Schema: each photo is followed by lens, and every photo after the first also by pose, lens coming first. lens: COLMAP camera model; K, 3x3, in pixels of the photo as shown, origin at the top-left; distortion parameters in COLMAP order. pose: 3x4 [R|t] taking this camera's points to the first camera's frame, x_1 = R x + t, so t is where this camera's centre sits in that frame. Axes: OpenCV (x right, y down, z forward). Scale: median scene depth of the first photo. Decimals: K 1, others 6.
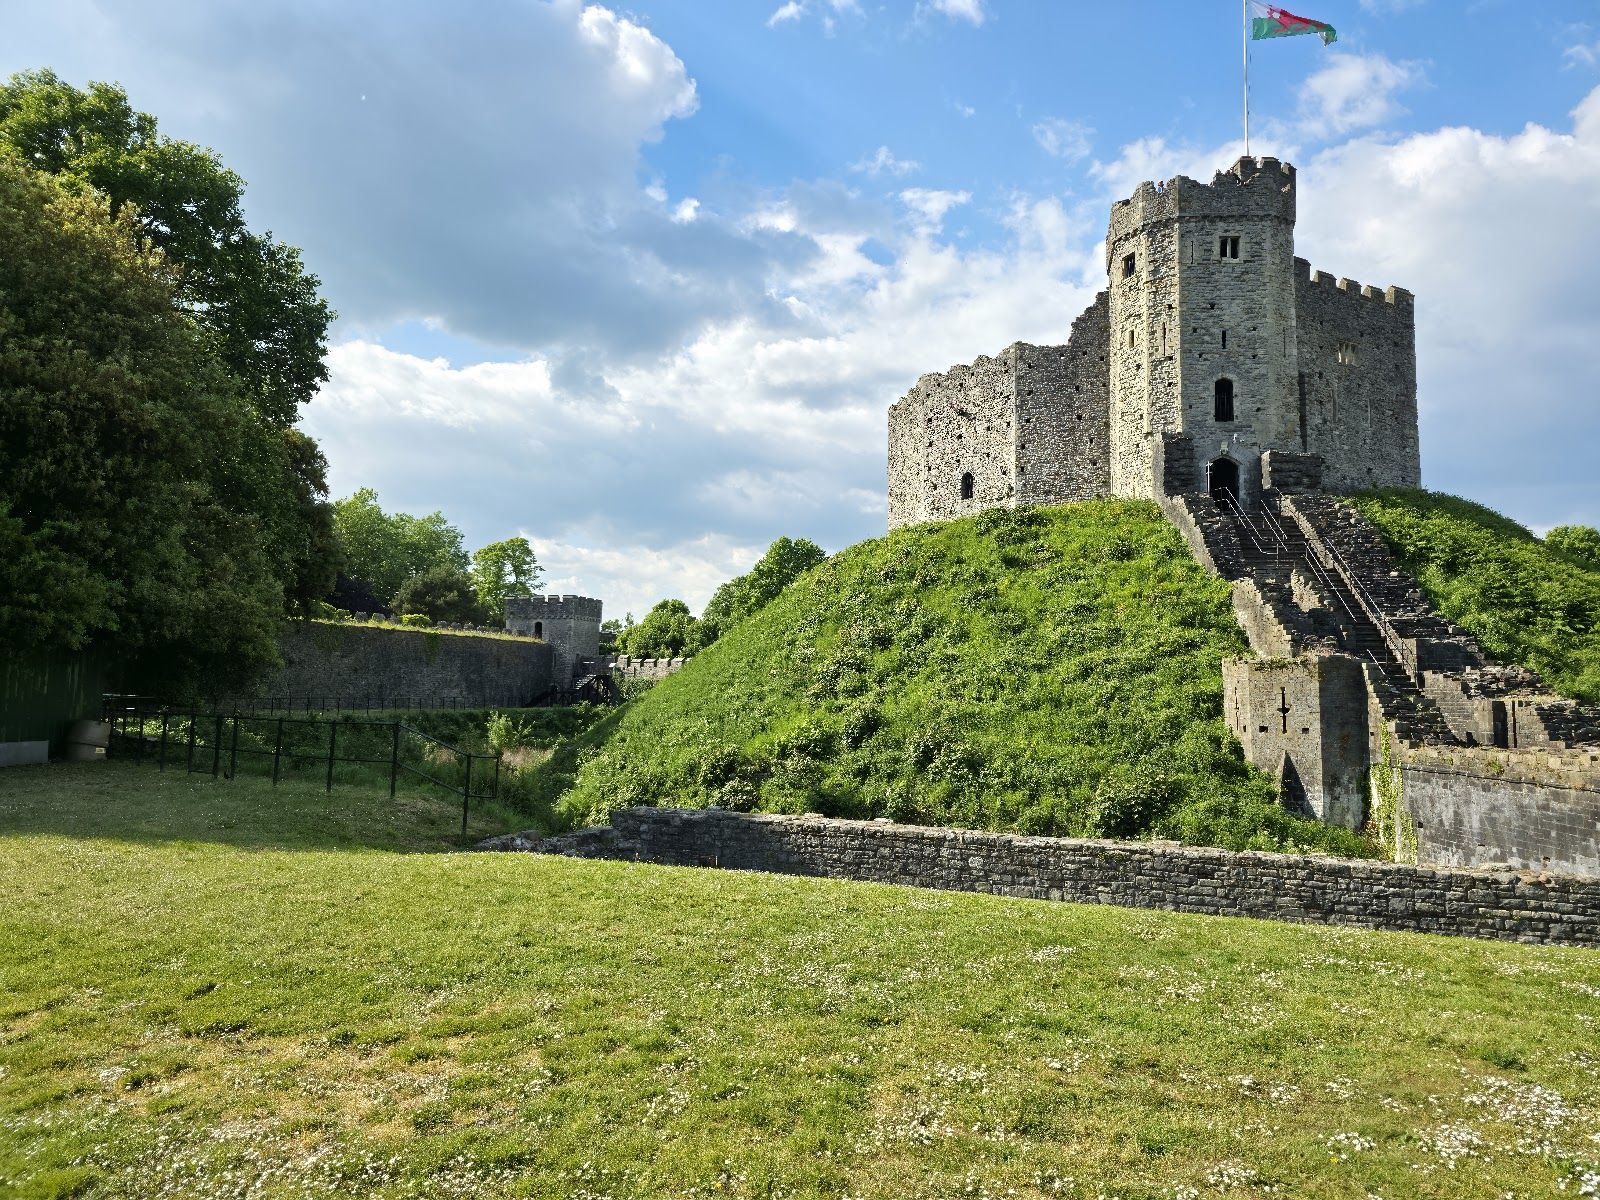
lens RADIAL K [[1048.9, 0, 800.0], [0, 1048.9, 600.0], [0, 0, 1]] dist [0.030074, -0.001428]
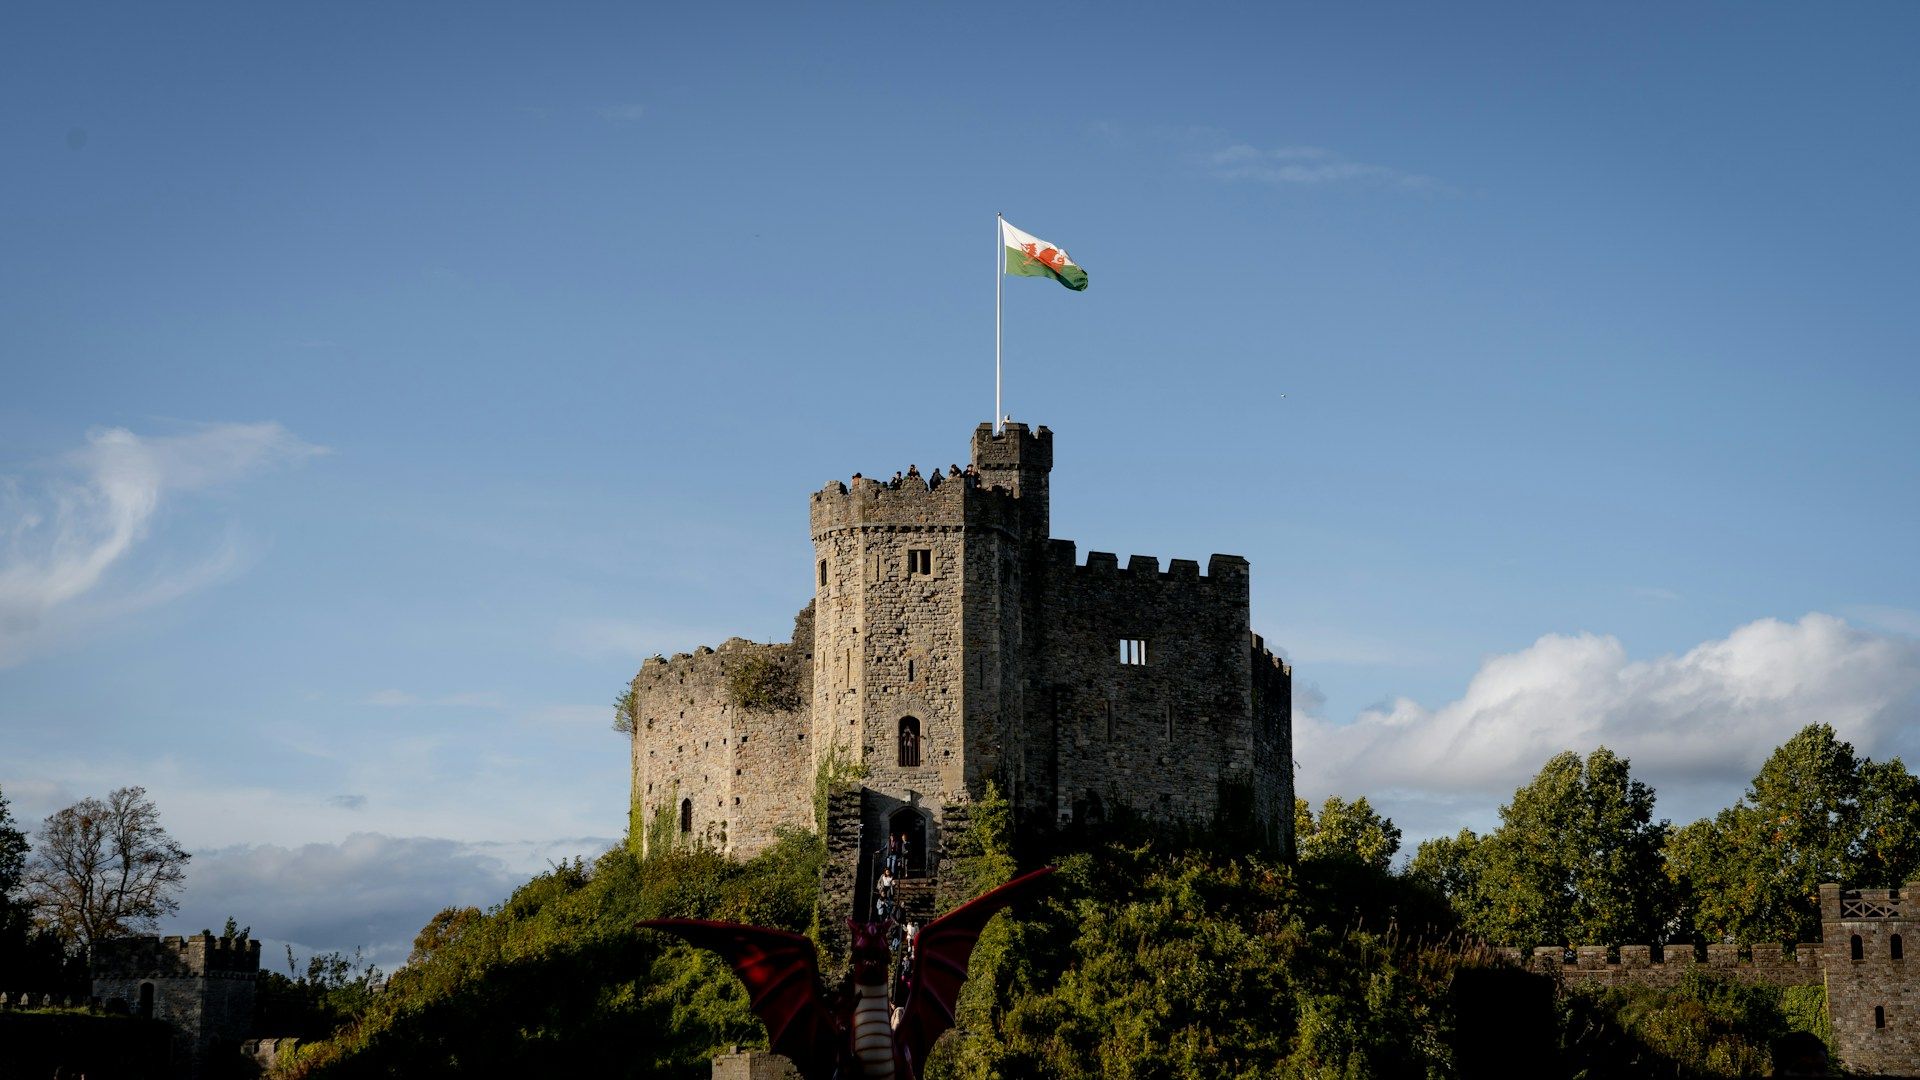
lens RADIAL K [[3043.0, 0, 960.0], [0, 3043.0, 540.0], [0, 0, 1]] dist [0.040983, 0.014095]
pose [[0.999787, -0.019872, -0.005653, 0.452547], [0.019268, 0.995569, -0.092033, -0.121254], [0.007457, 0.091905, 0.995740, -1.480438]]
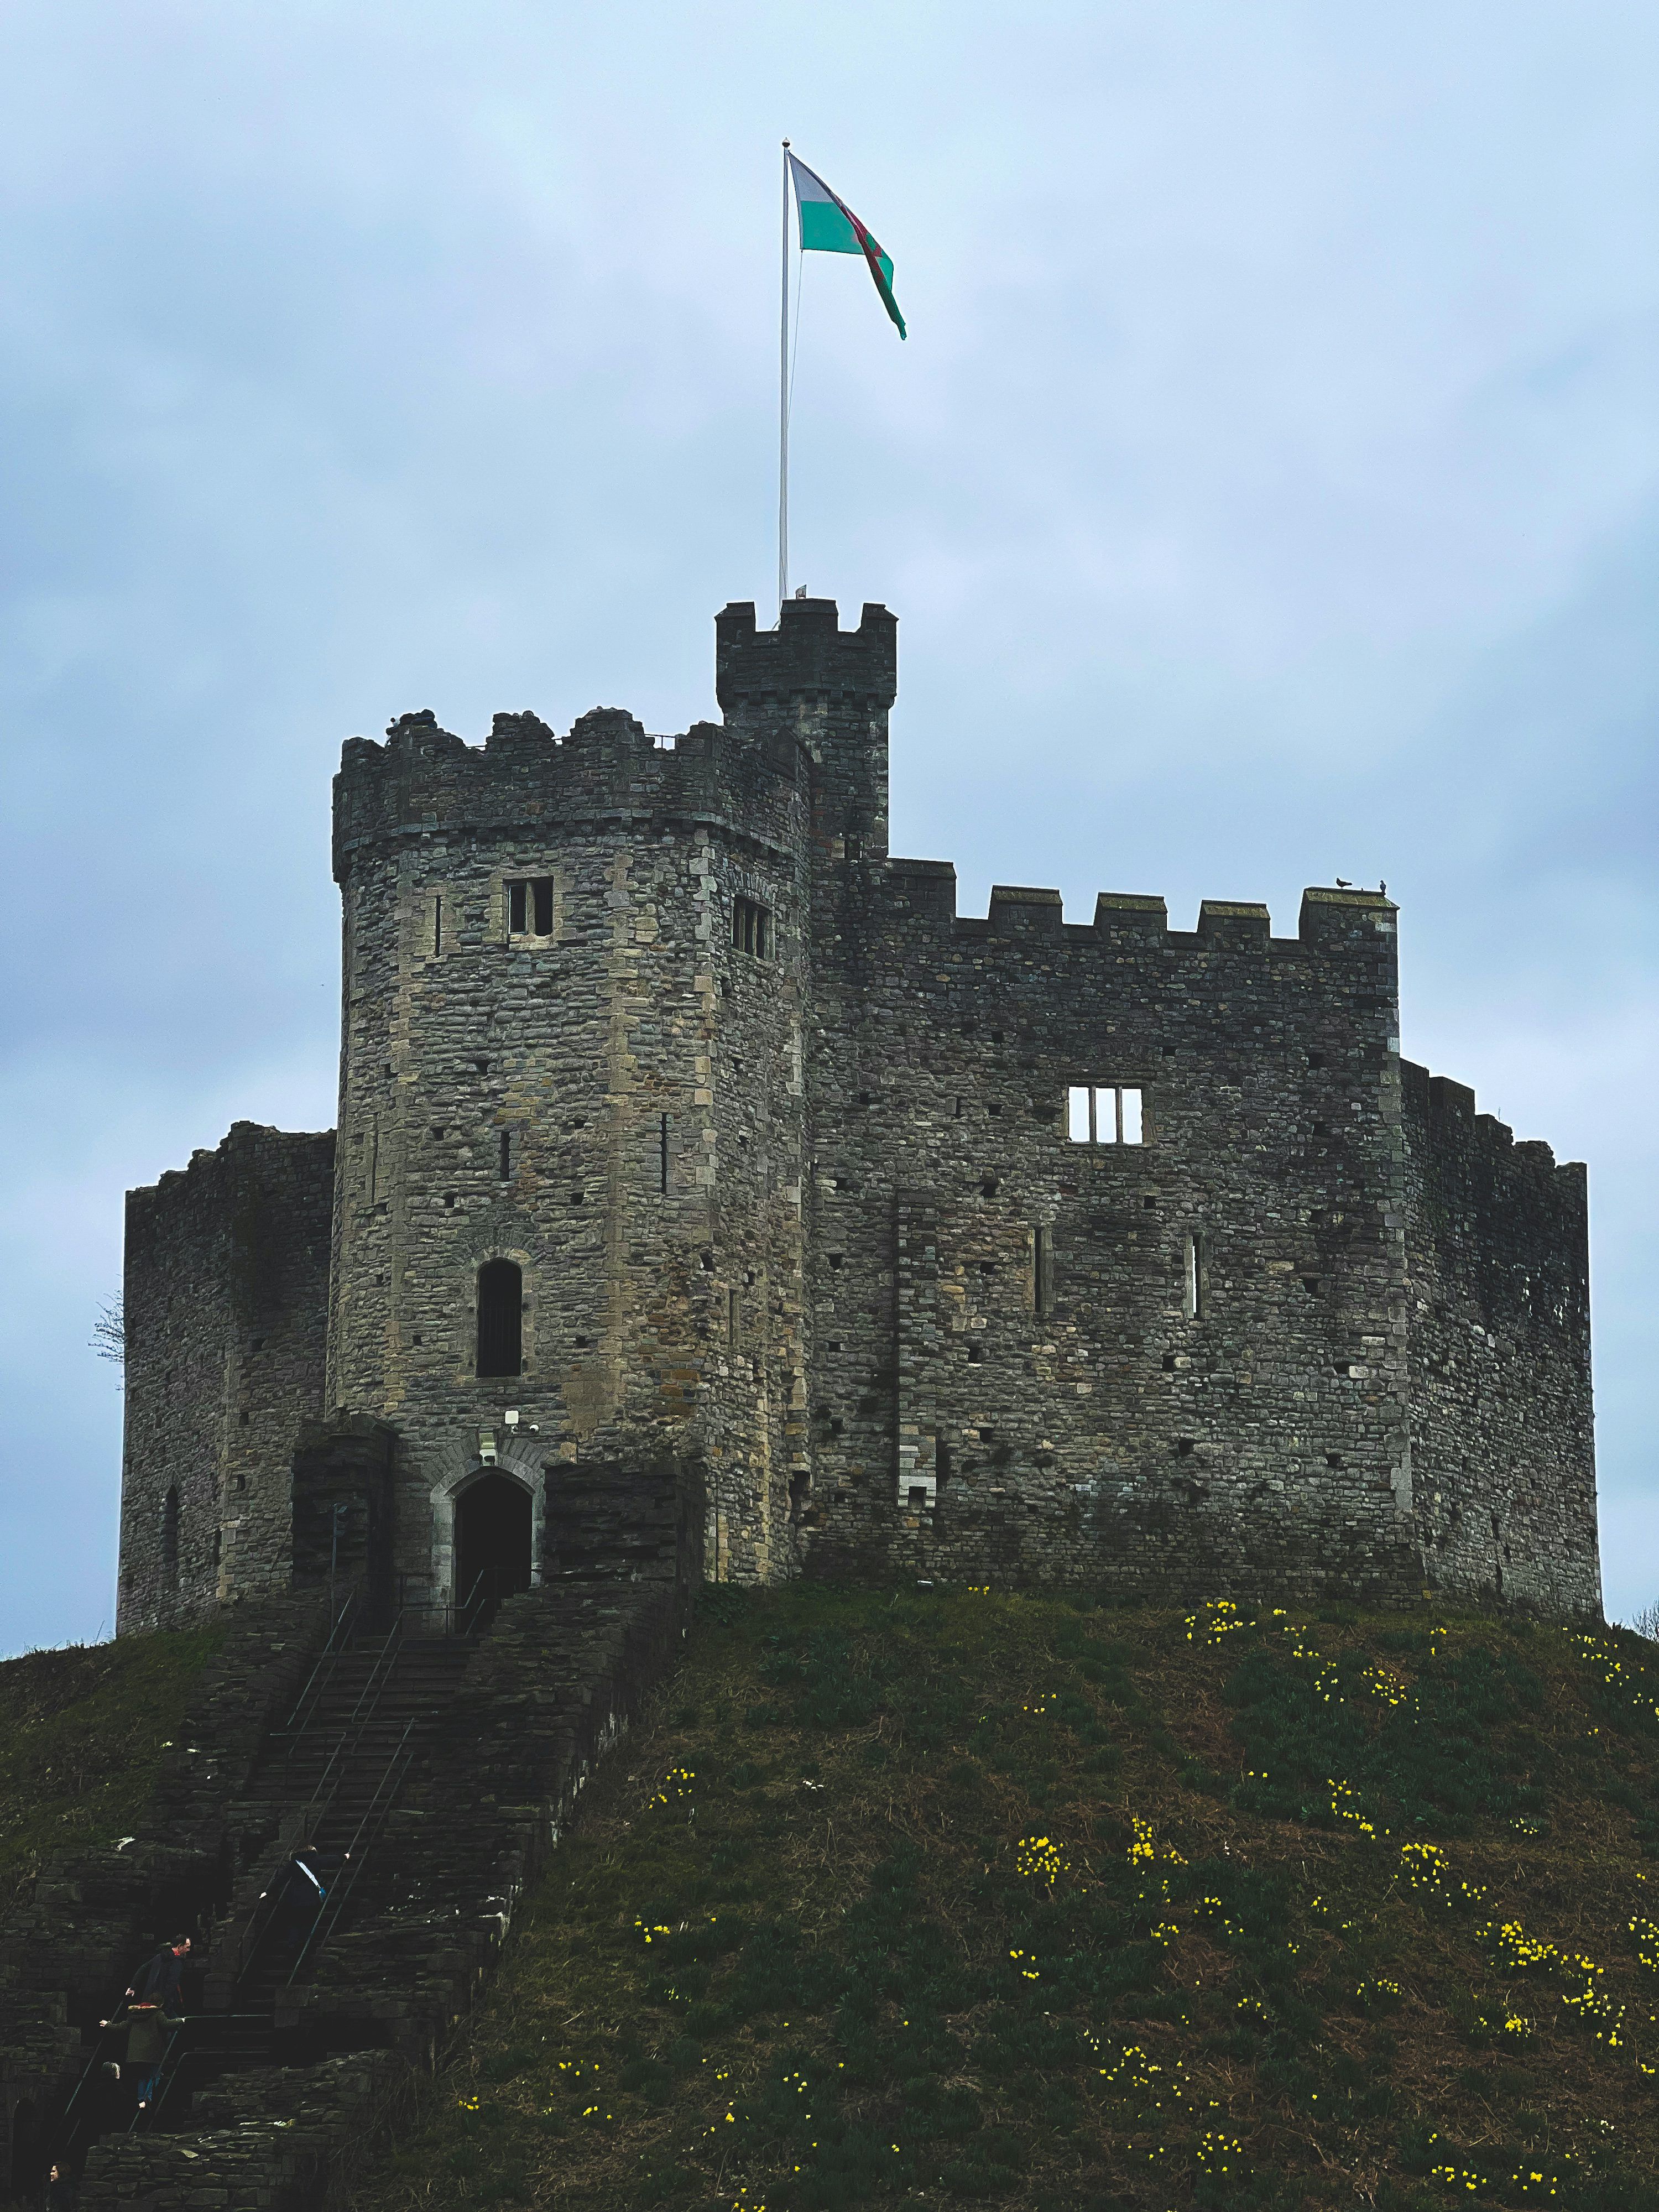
lens RADIAL K [[5029.2, 0, 832.4], [0, 5029.2, 911.9], [0, 0, 1]] dist [-0.308476, 0.271641]
pose [[0.975364, -0.070130, -0.209160, 0.881309], [0.035922, 0.985960, -0.163072, -0.037599], [0.217659, 0.151541, 0.964189, -0.691290]]
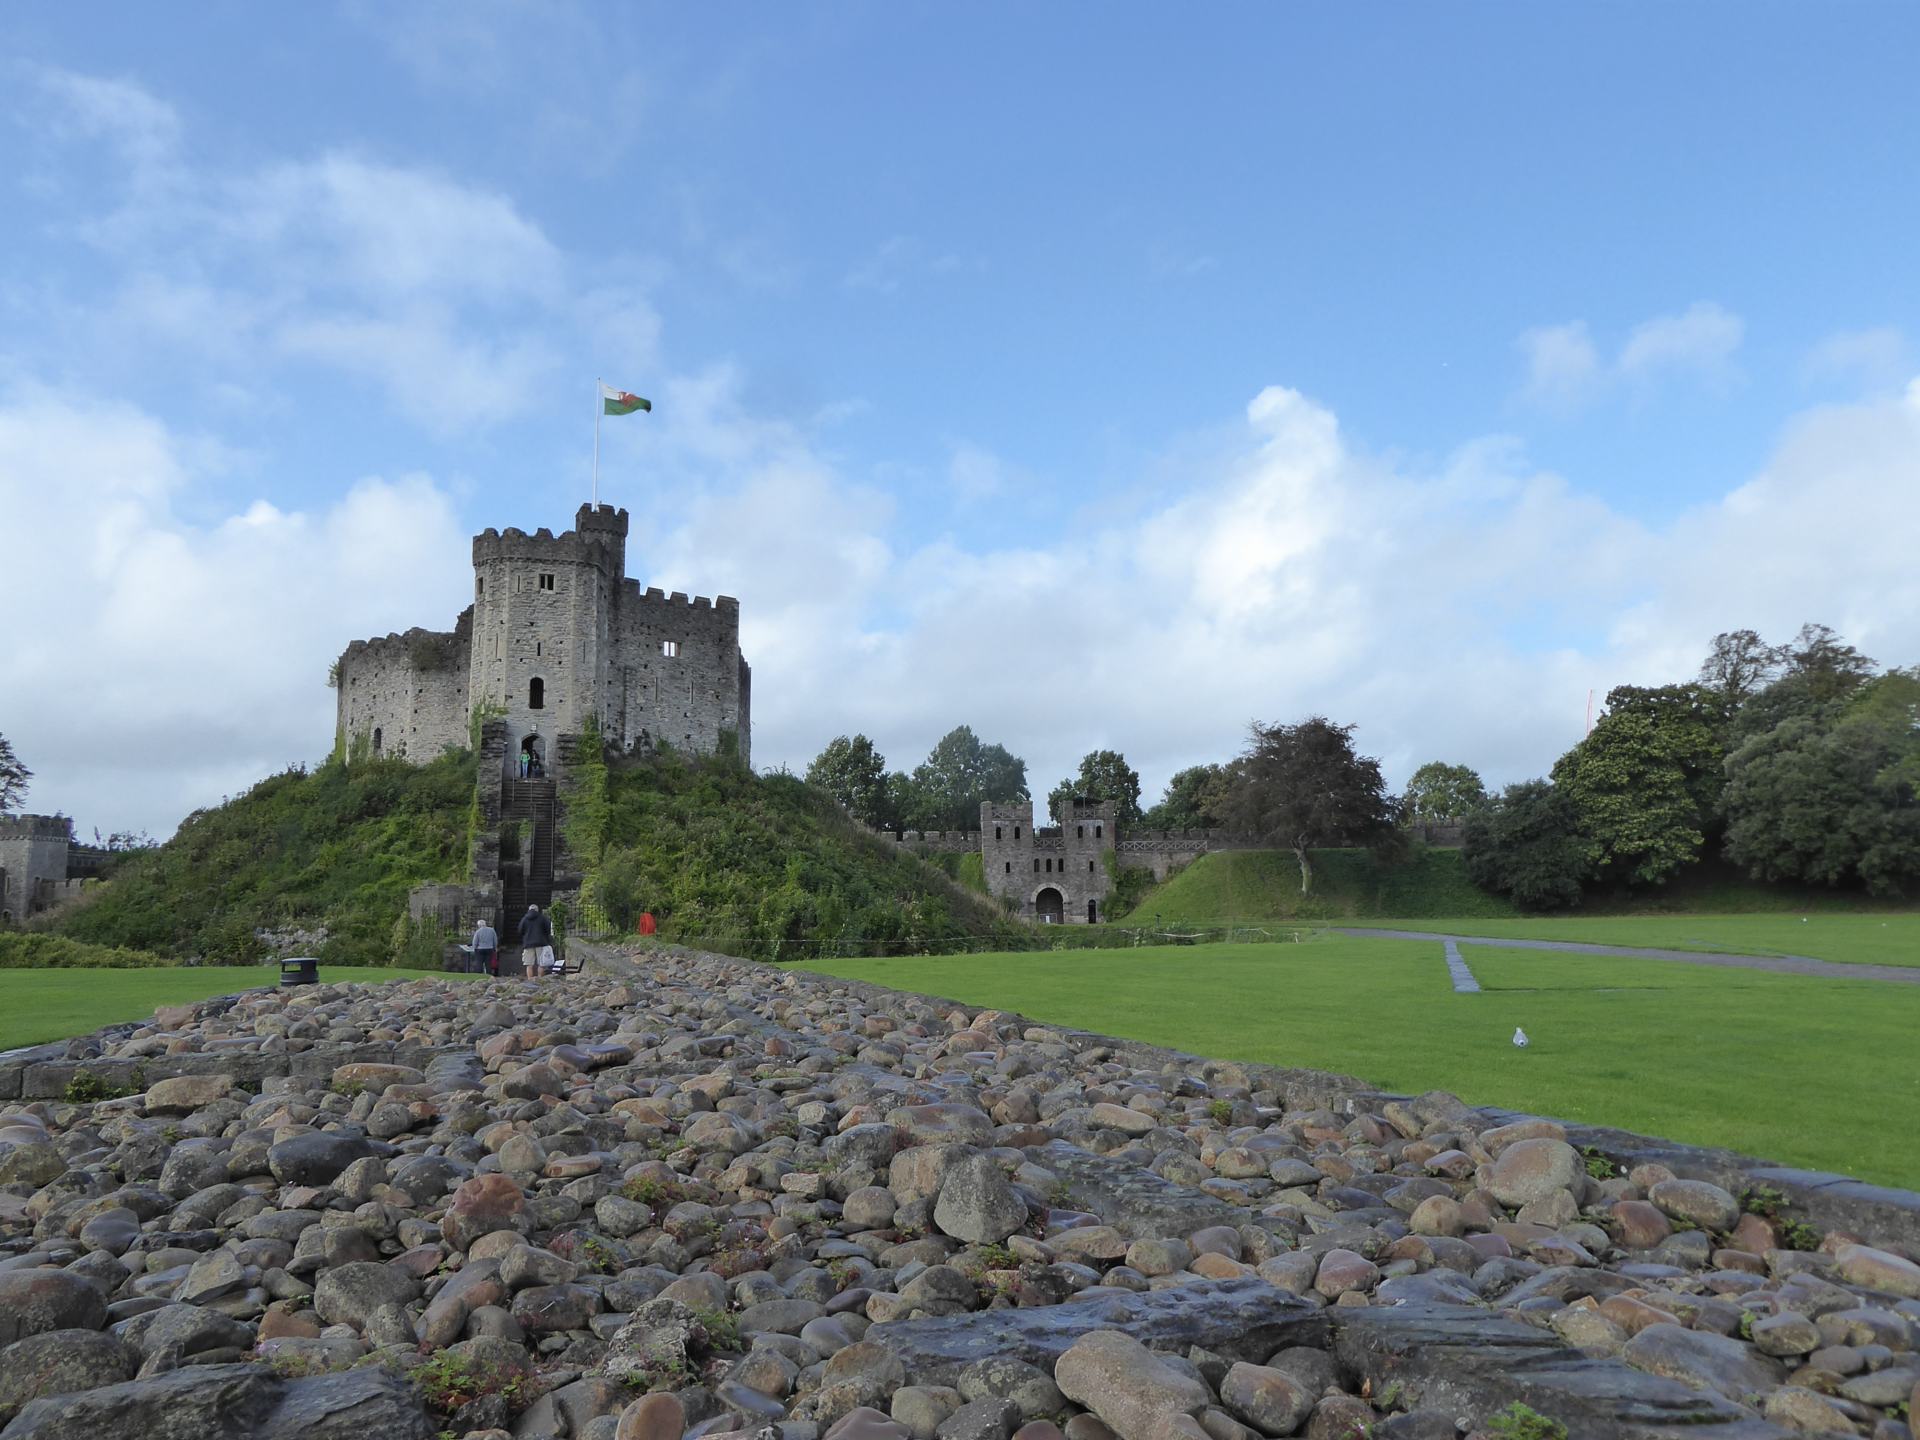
lens RADIAL K [[1374.1, 0, 960.0], [0, 1374.1, 720.0], [0, 0, 1]] dist [0.026179, -0.069489]
pose [[0.944960, 0.017823, 0.326699, 0.331388], [-0.003234, 0.998975, -0.045144, -0.073506], [-0.327169, 0.041602, 0.944050, -0.868056]]
